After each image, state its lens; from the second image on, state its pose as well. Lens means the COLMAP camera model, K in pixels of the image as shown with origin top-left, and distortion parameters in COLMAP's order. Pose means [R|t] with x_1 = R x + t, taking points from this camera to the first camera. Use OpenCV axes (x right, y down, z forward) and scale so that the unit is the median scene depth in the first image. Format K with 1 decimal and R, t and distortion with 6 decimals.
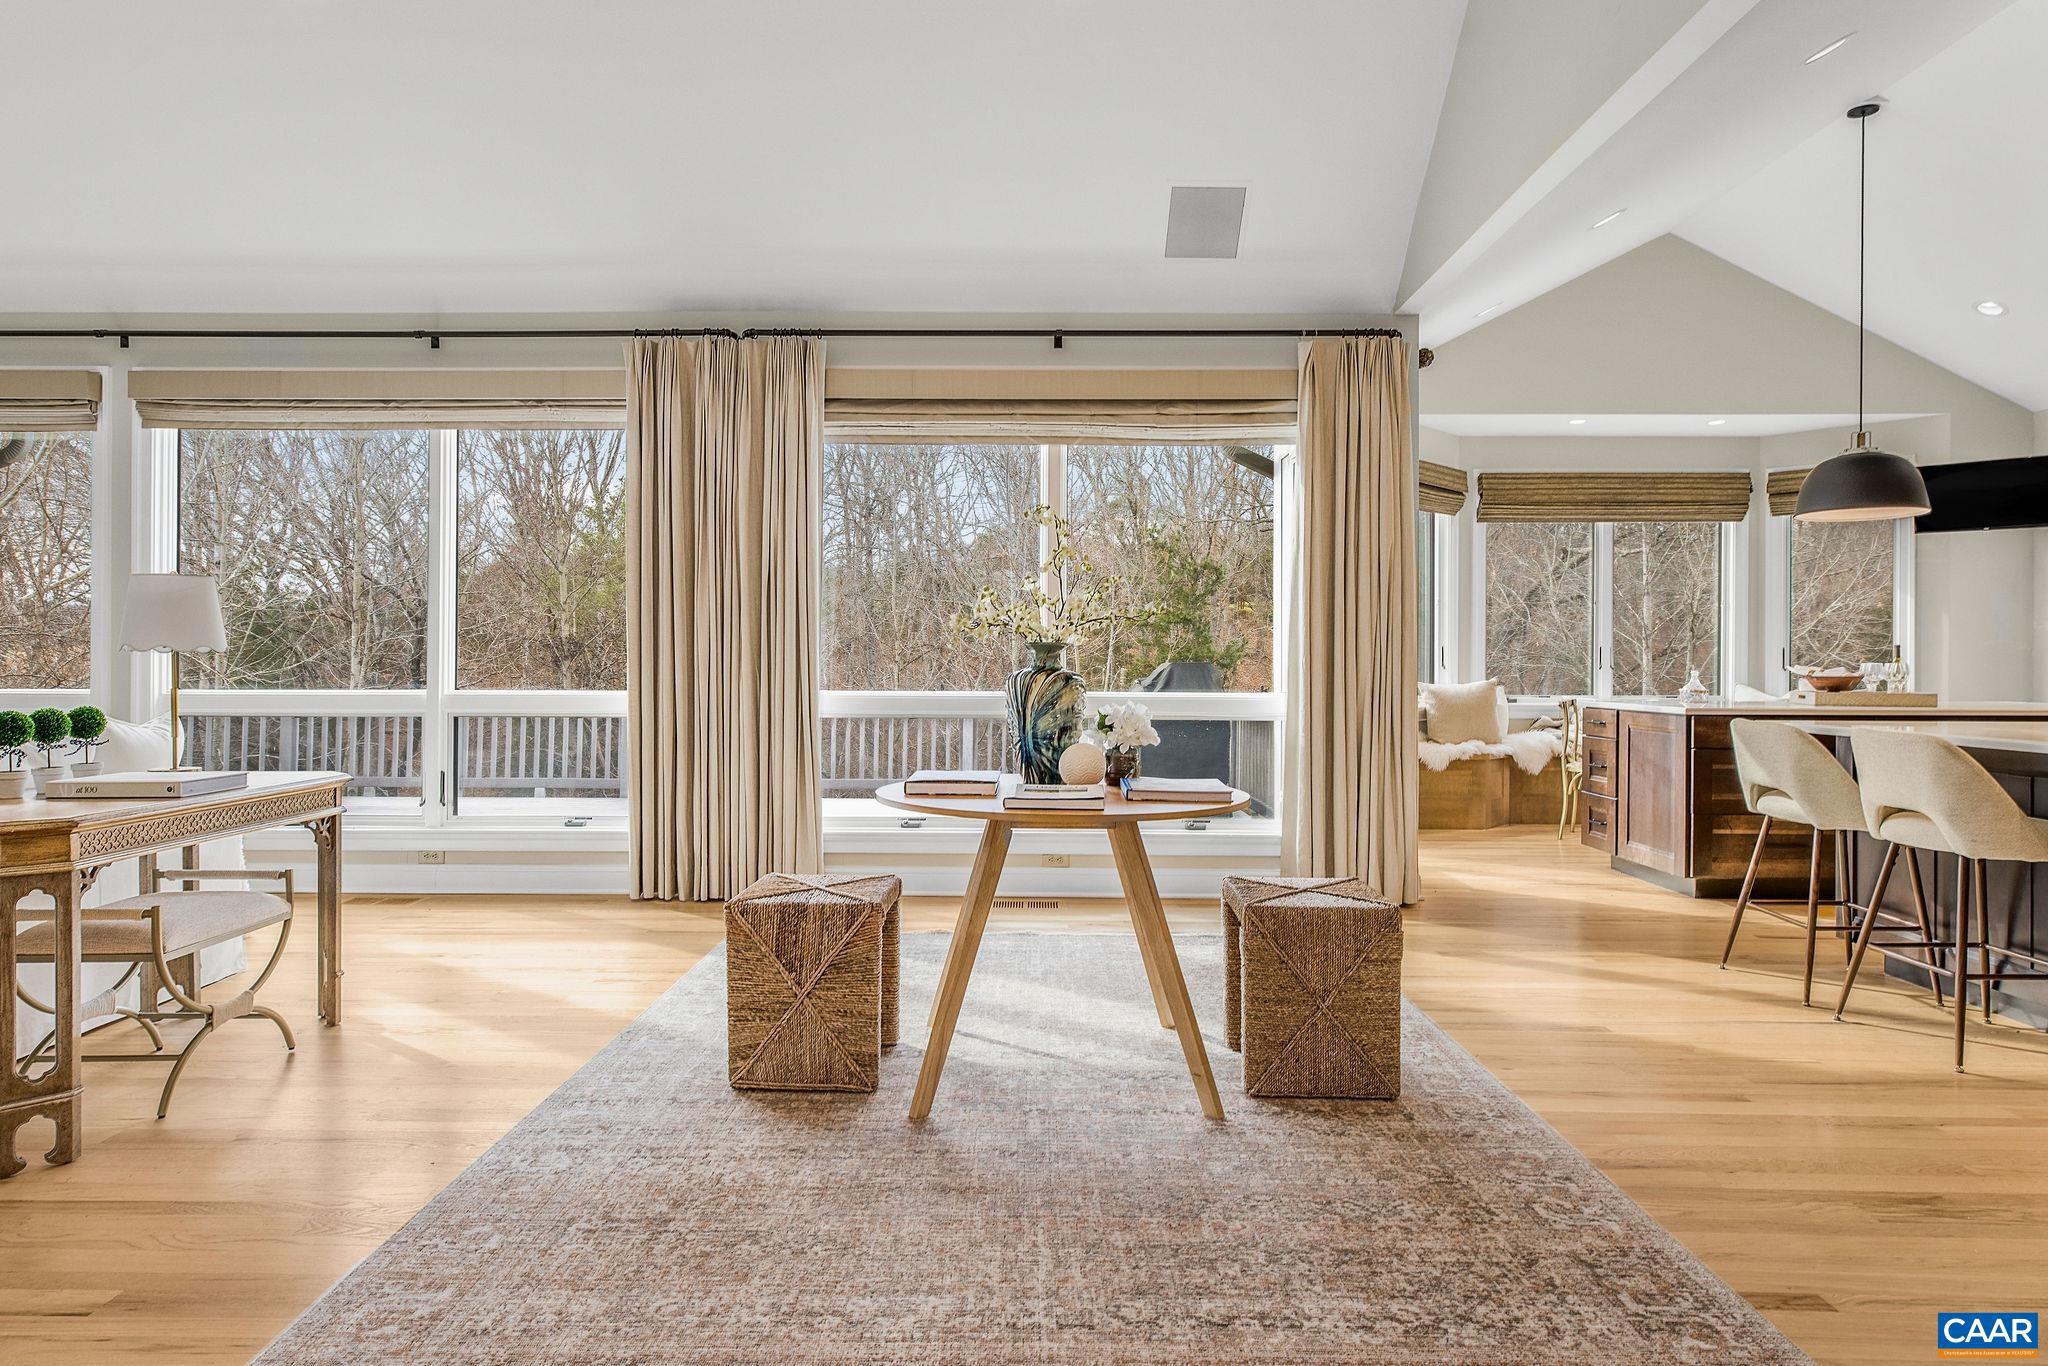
lens RADIAL K [[1178.0, 0, 1014.6], [0, 1178.0, 675.4], [0, 0, 1]] dist [0.001328, 0.000990]
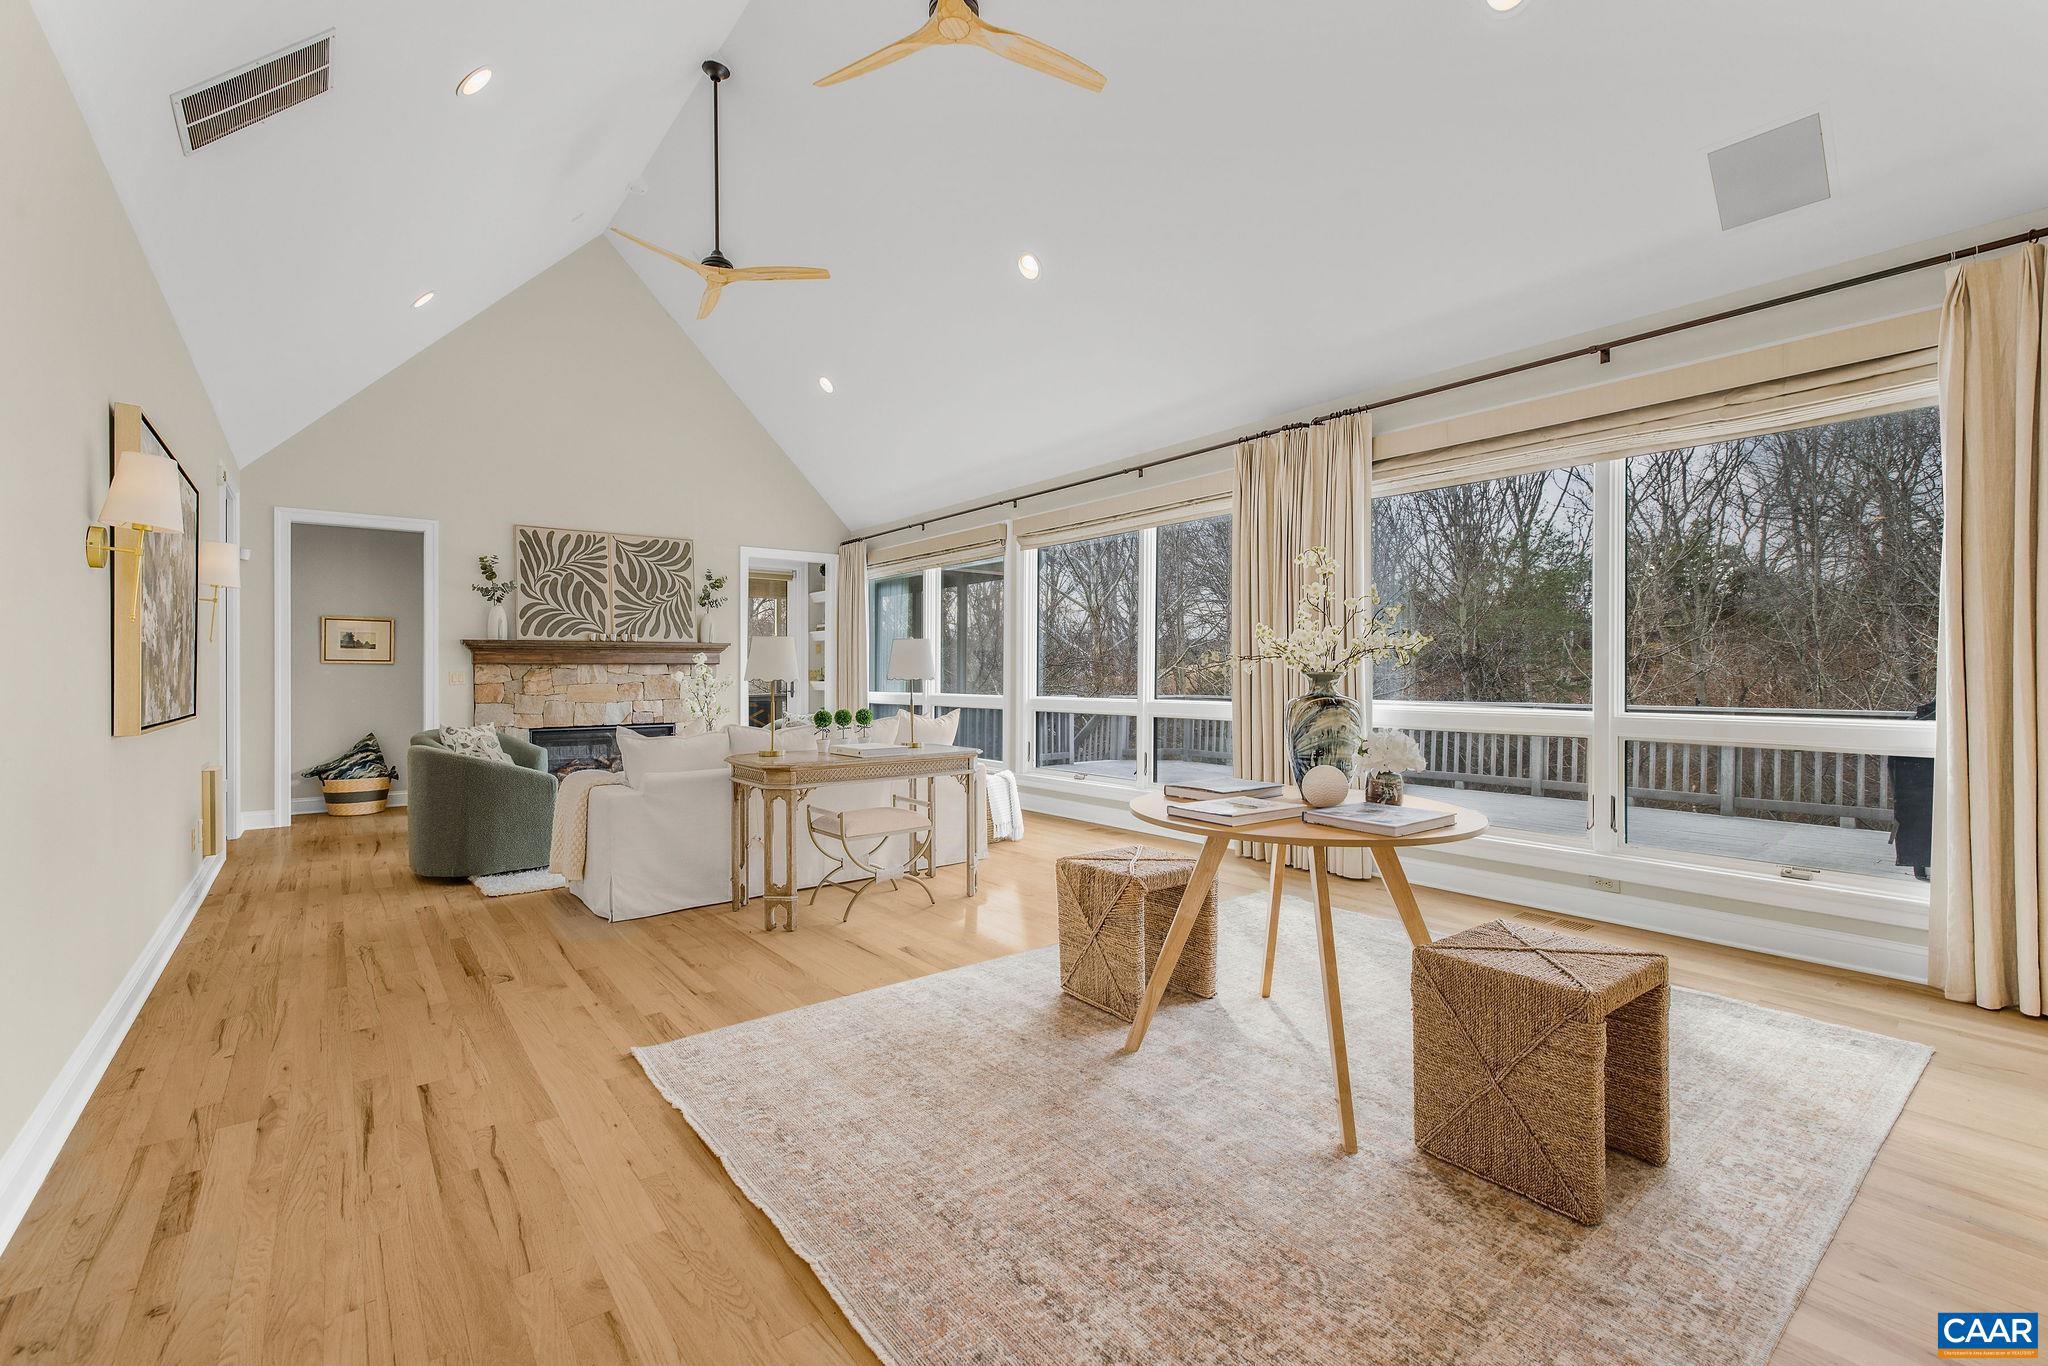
lens RADIAL K [[870.1, 0, 1015.8], [0, 870.1, 674.8], [0, 0, 1]] dist [0.001617, 0.000065]
pose [[0.628469, -0.004309, -0.777823, 0.474249], [-0.001053, 0.999979, -0.006391, -0.019664], [0.777834, 0.004835, 0.628451, 0.260333]]
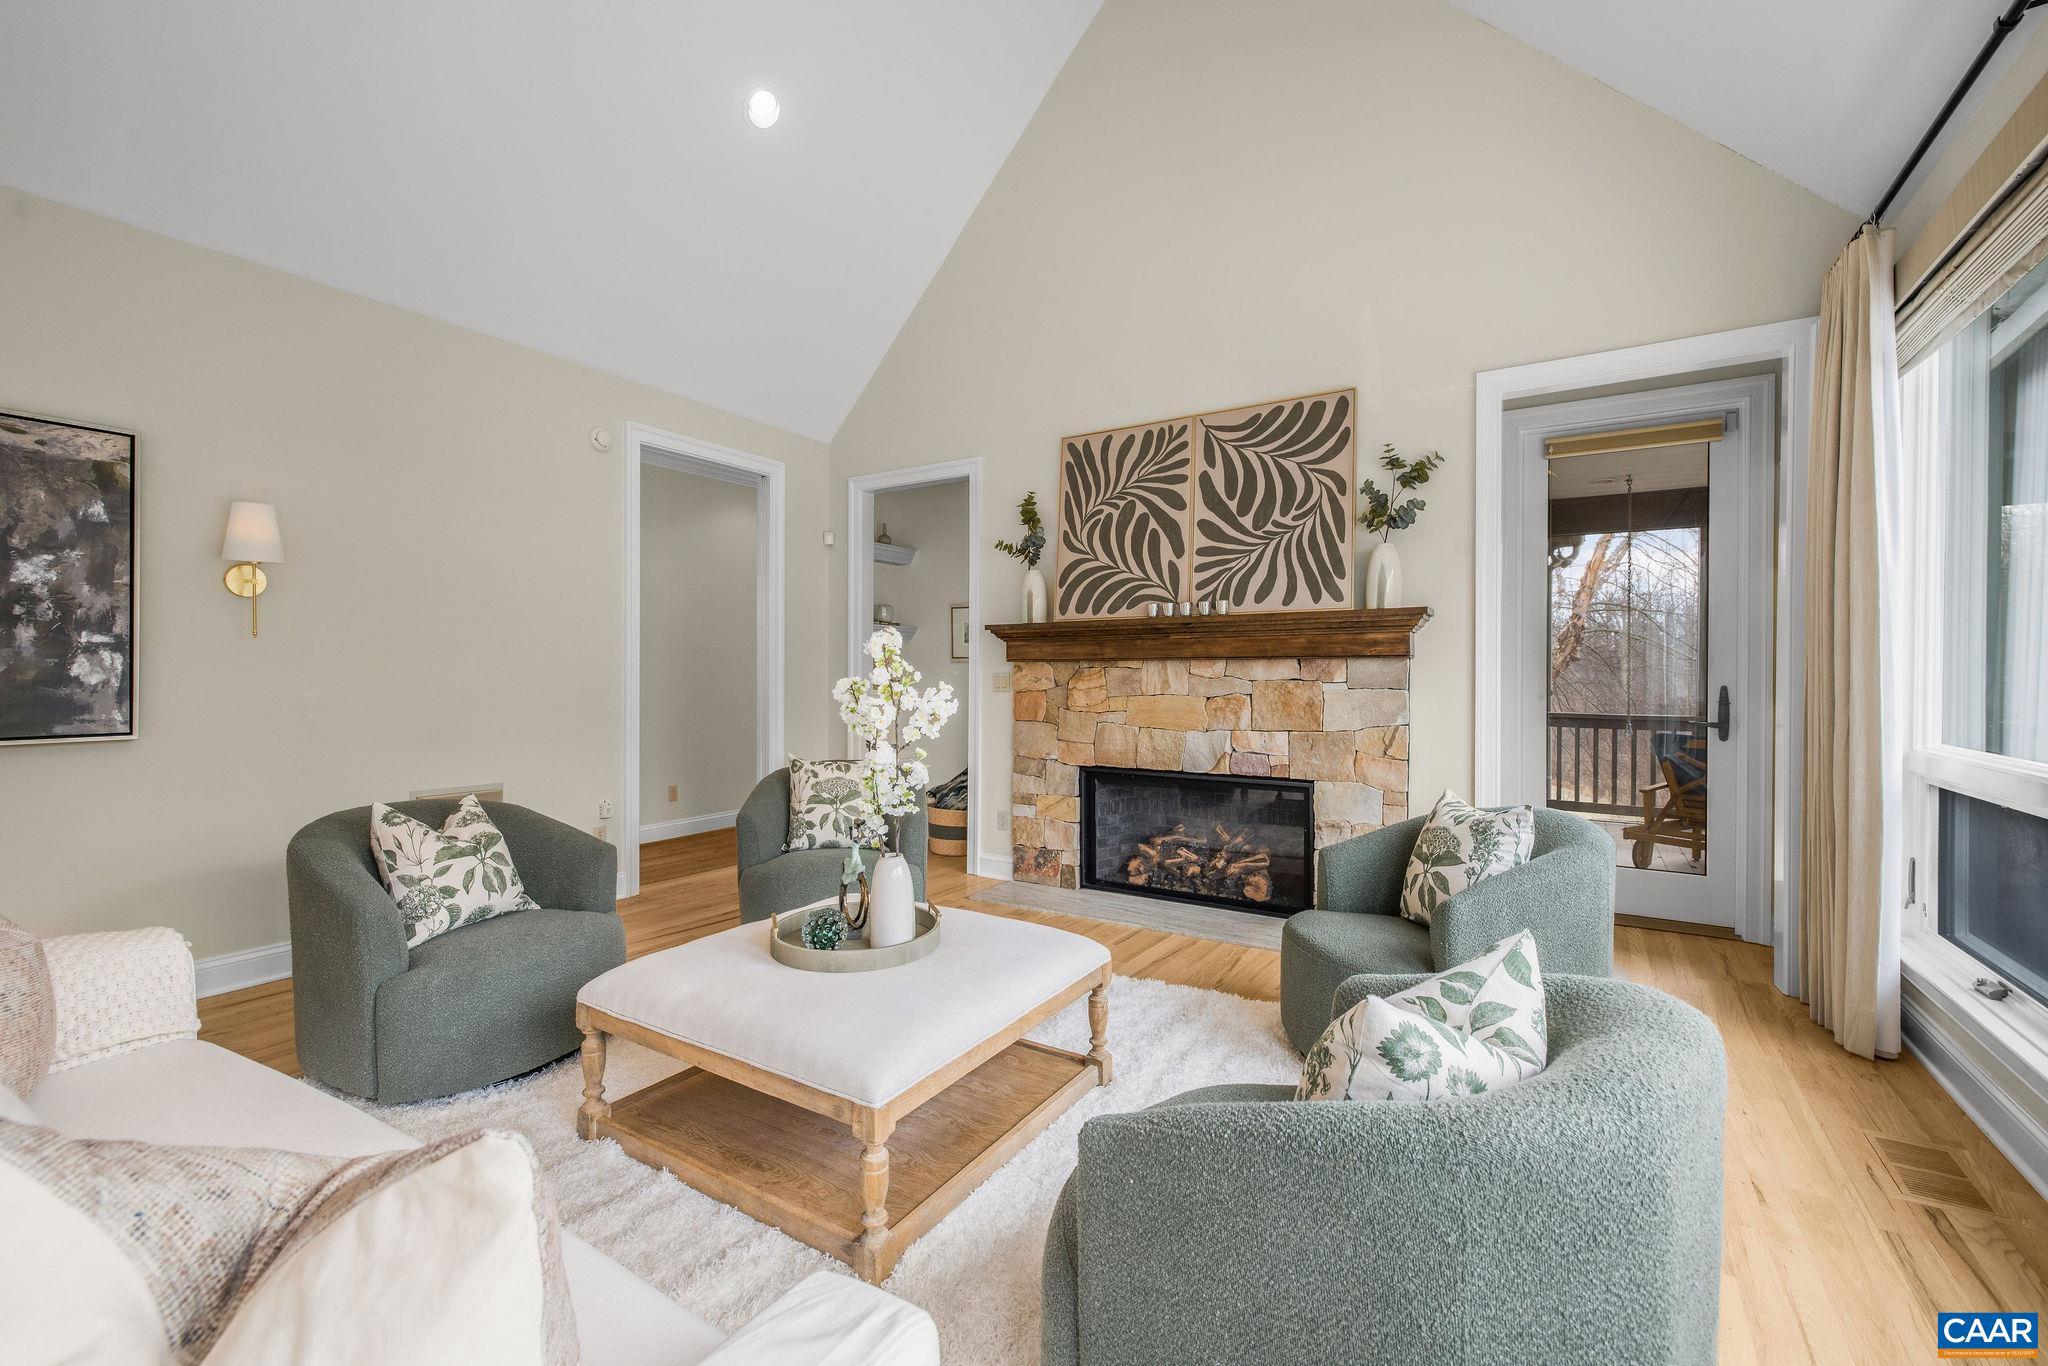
lens RADIAL K [[870.1, 0, 1015.8], [0, 870.1, 674.8], [0, 0, 1]] dist [0.001617, 0.000065]
pose [[-0.522242, -0.002163, -0.852794, -0.860729], [-0.011827, 0.999919, 0.004706, -0.043558], [0.852715, 0.012544, -0.522226, 1.349451]]
